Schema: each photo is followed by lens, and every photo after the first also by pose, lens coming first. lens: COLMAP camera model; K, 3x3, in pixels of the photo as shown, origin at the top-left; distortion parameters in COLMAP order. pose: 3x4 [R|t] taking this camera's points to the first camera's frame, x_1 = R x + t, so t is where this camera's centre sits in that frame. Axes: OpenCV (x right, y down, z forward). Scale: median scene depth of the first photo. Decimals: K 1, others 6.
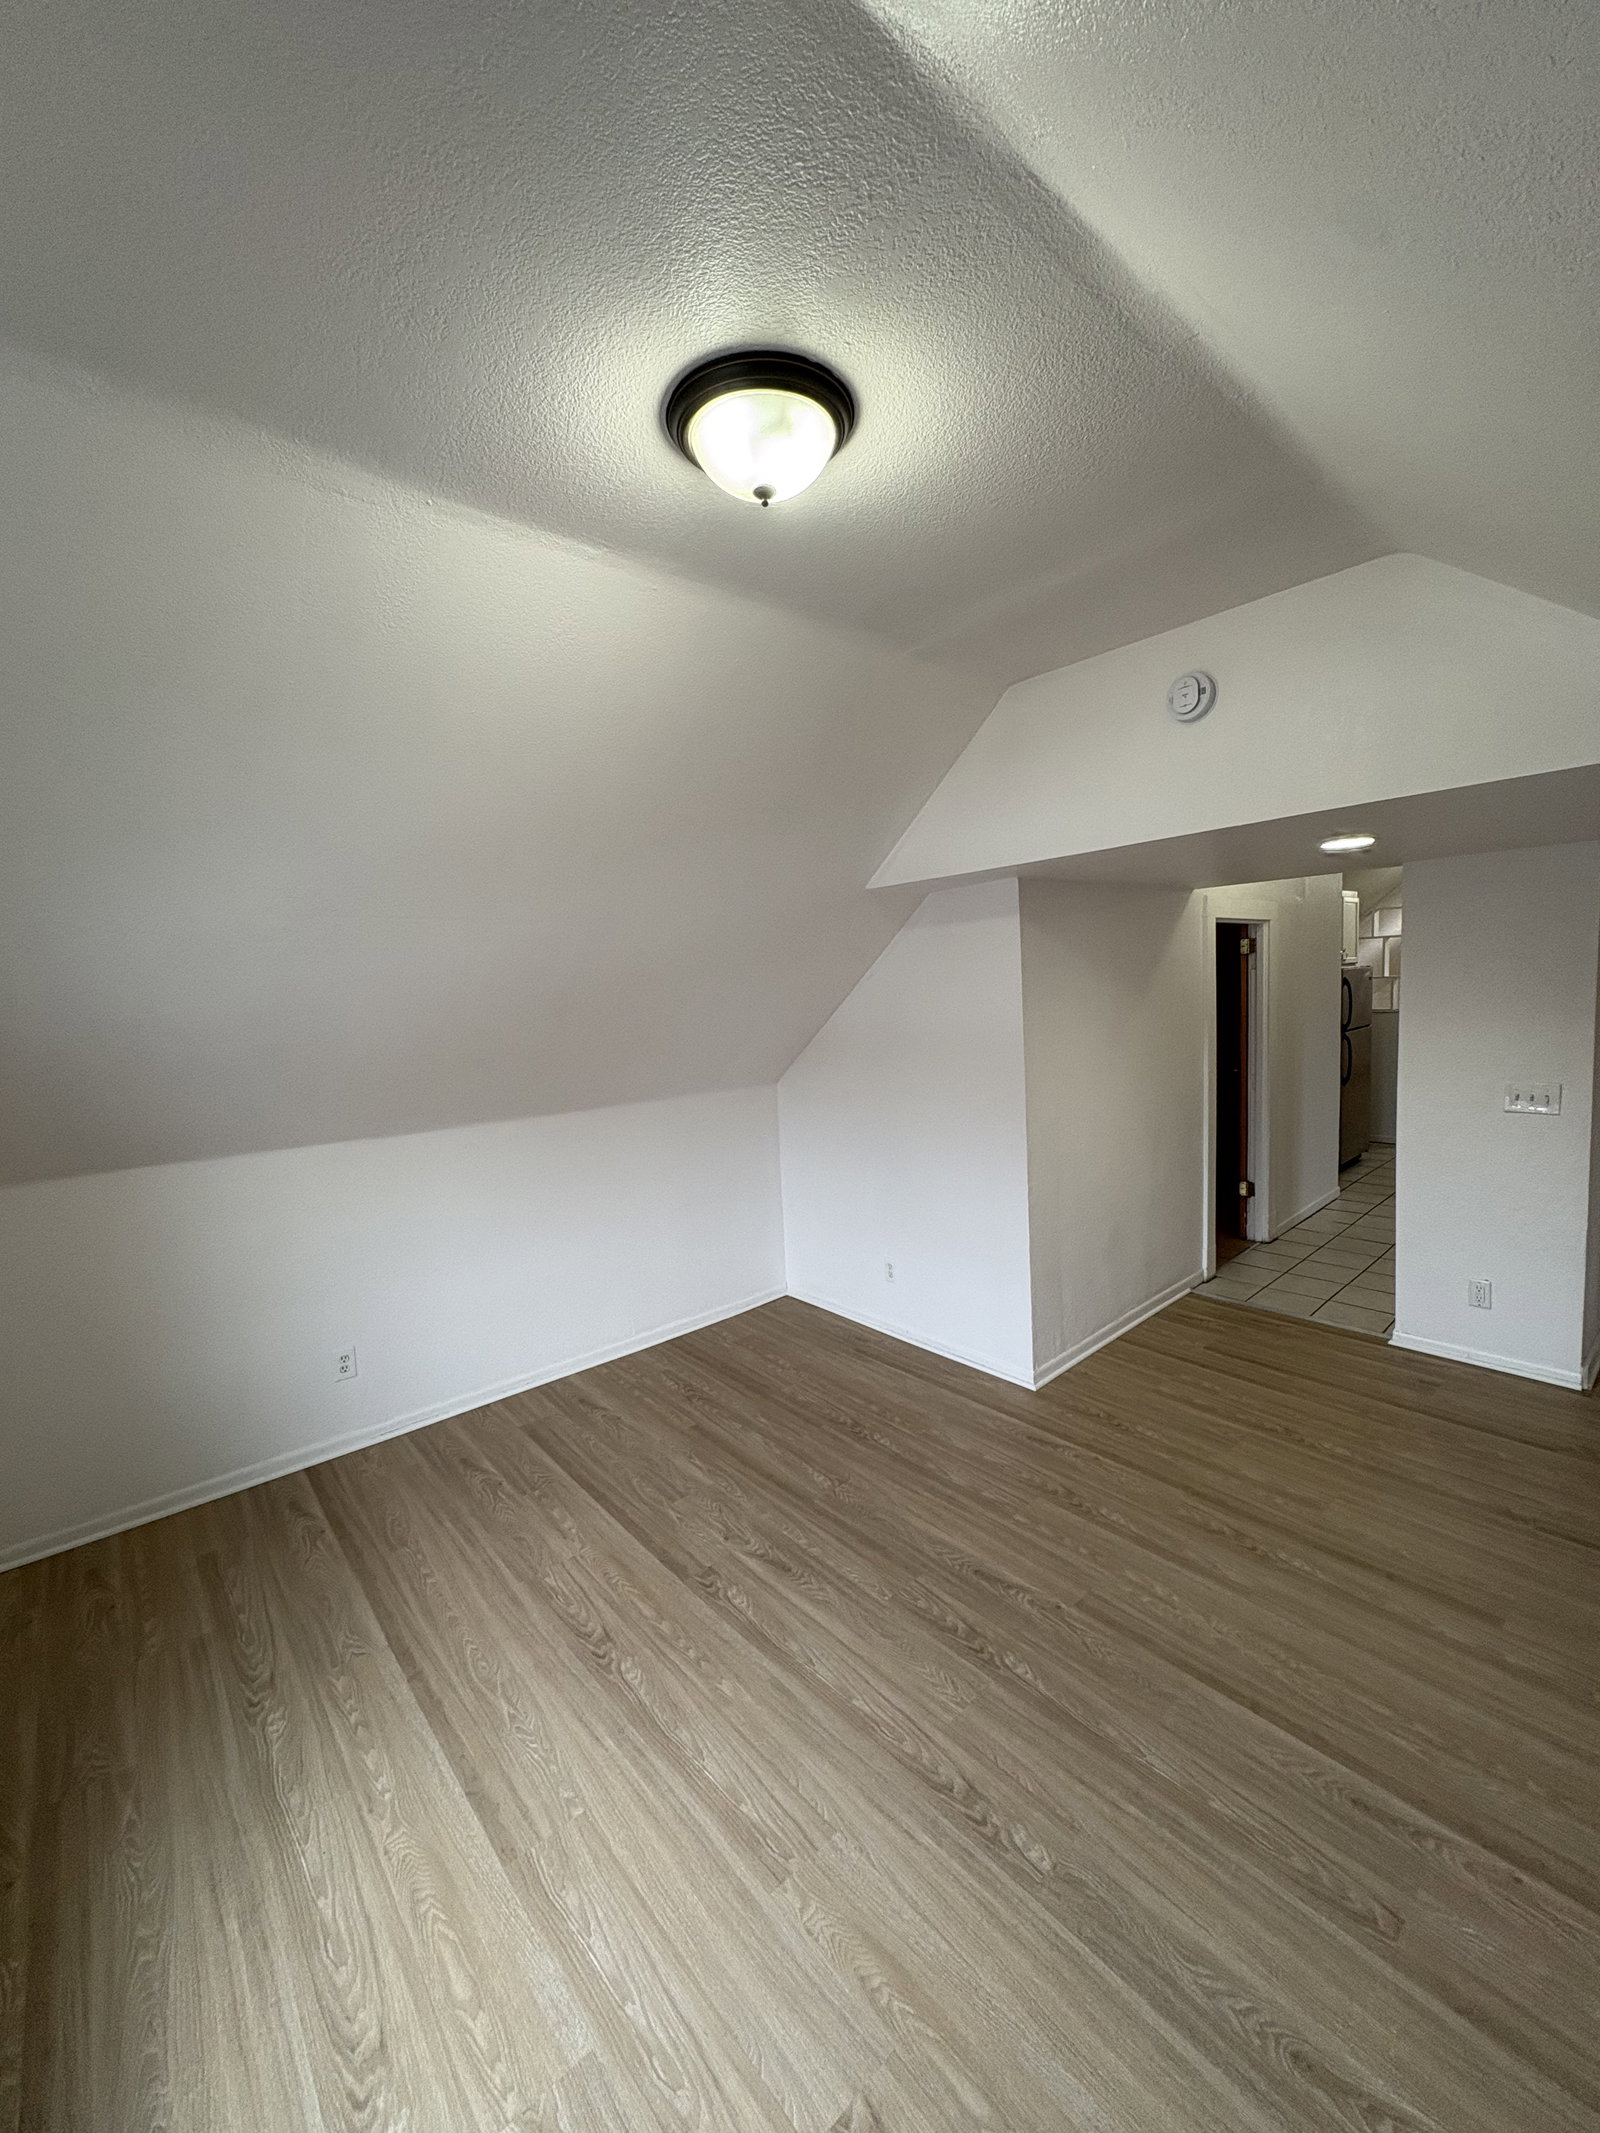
lens RADIAL K [[856.2, 0, 794.4], [0, 856.2, 1070.6], [0, 0, 1]] dist [-0.003485, 0.000781]
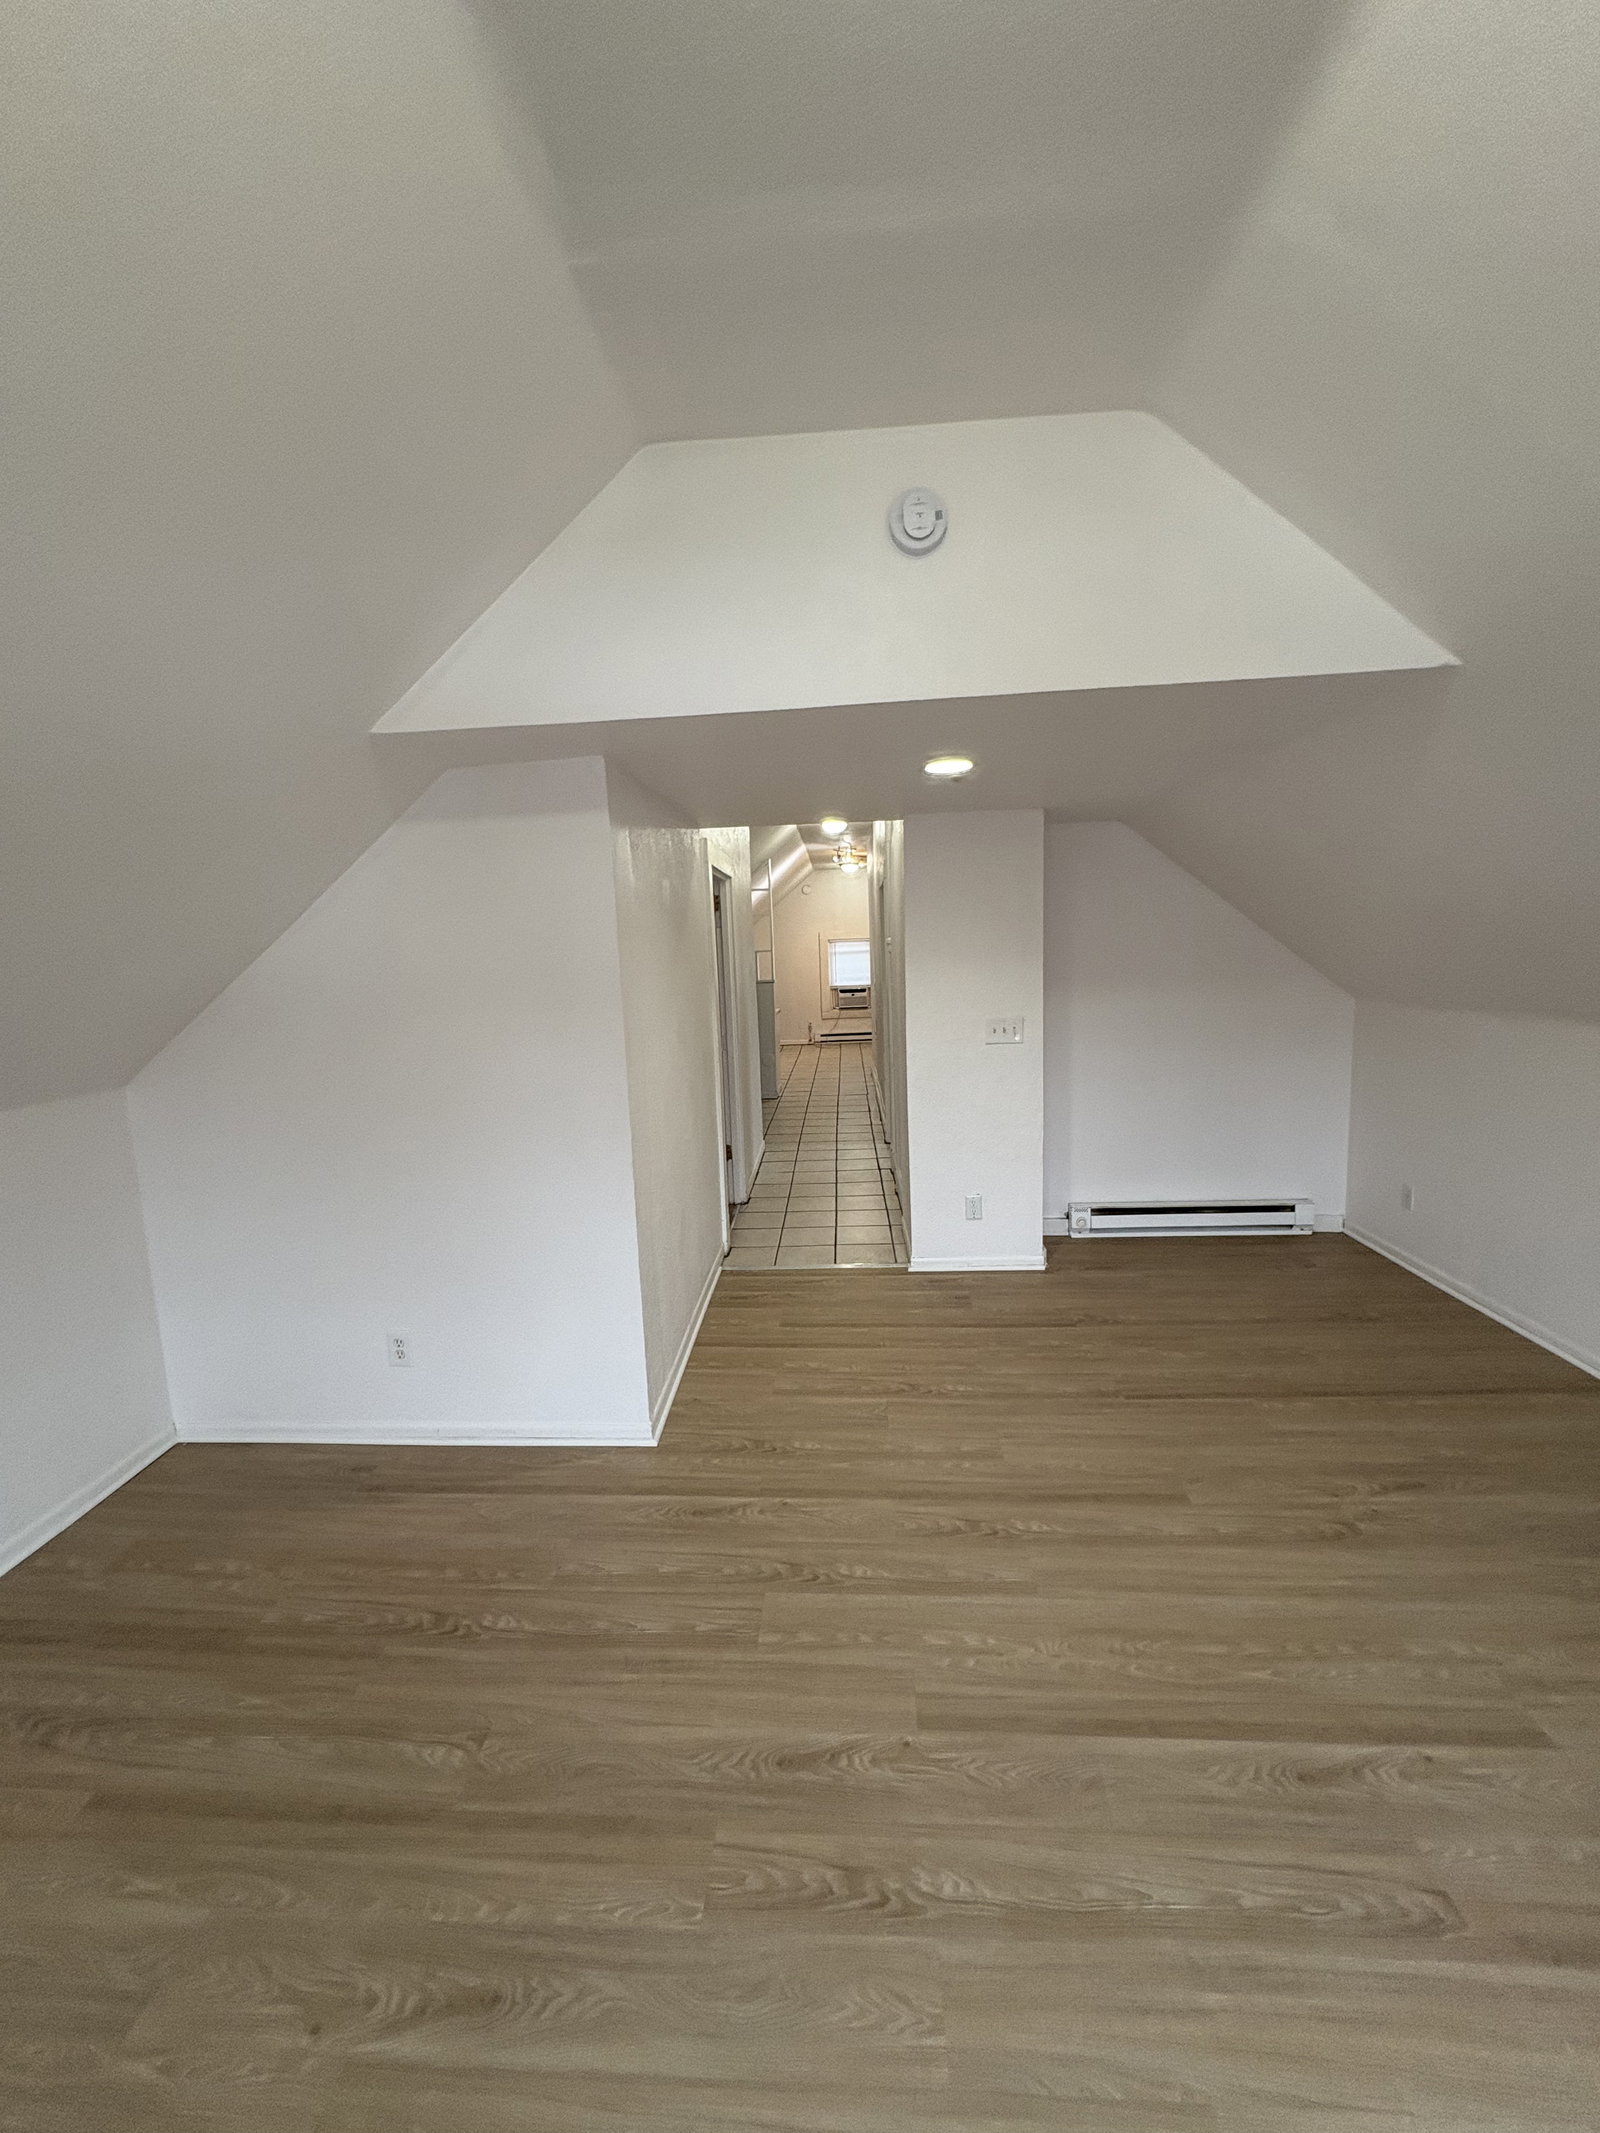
lens RADIAL K [[856.2, 0, 808.0], [0, 856.2, 1060.7], [0, 0, 1]] dist [-0.003485, 0.000781]
pose [[0.696666, -0.069615, 0.714010, -0.174023], [0.074855, 0.996902, 0.024160, 0.029713], [-0.713479, 0.036615, 0.699719, 0.433696]]
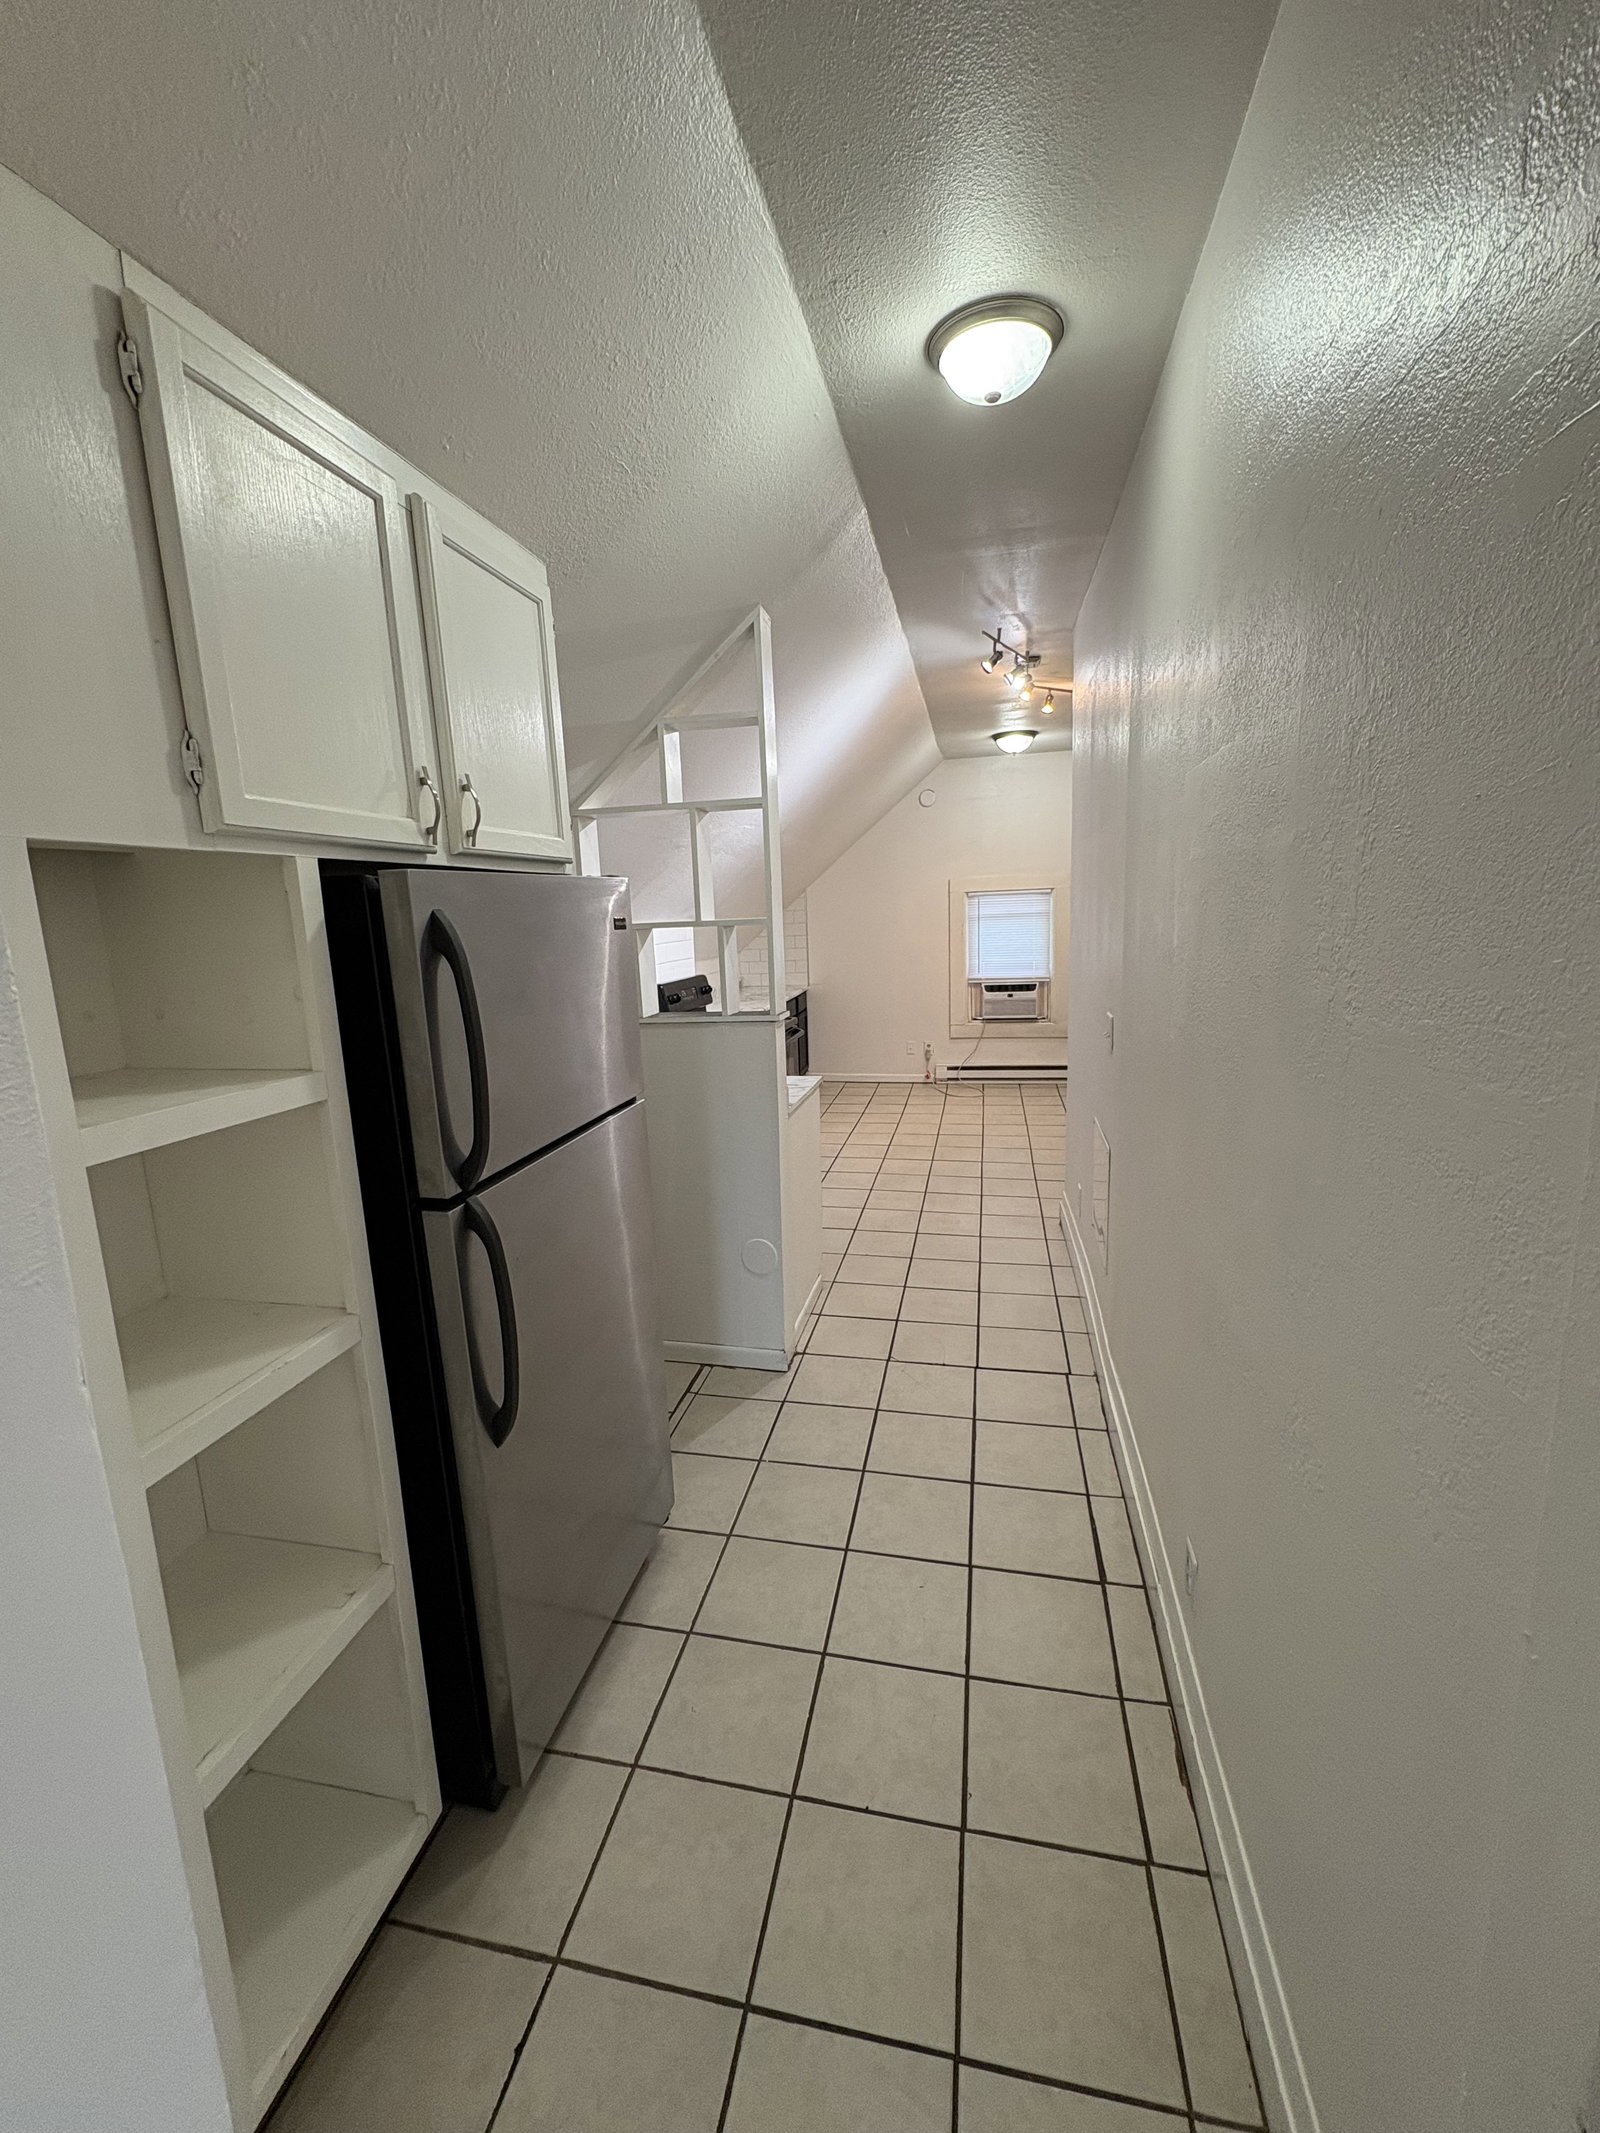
lens RADIAL K [[856.2, 0, 800.6], [0, 856.2, 1067.4], [0, 0, 1]] dist [-0.003485, 0.000781]
pose [[0.801264, -0.088624, 0.591711, 0.541101], [0.058451, 0.995833, 0.069999, -0.075699], [-0.595449, -0.021502, 0.803105, 1.097891]]
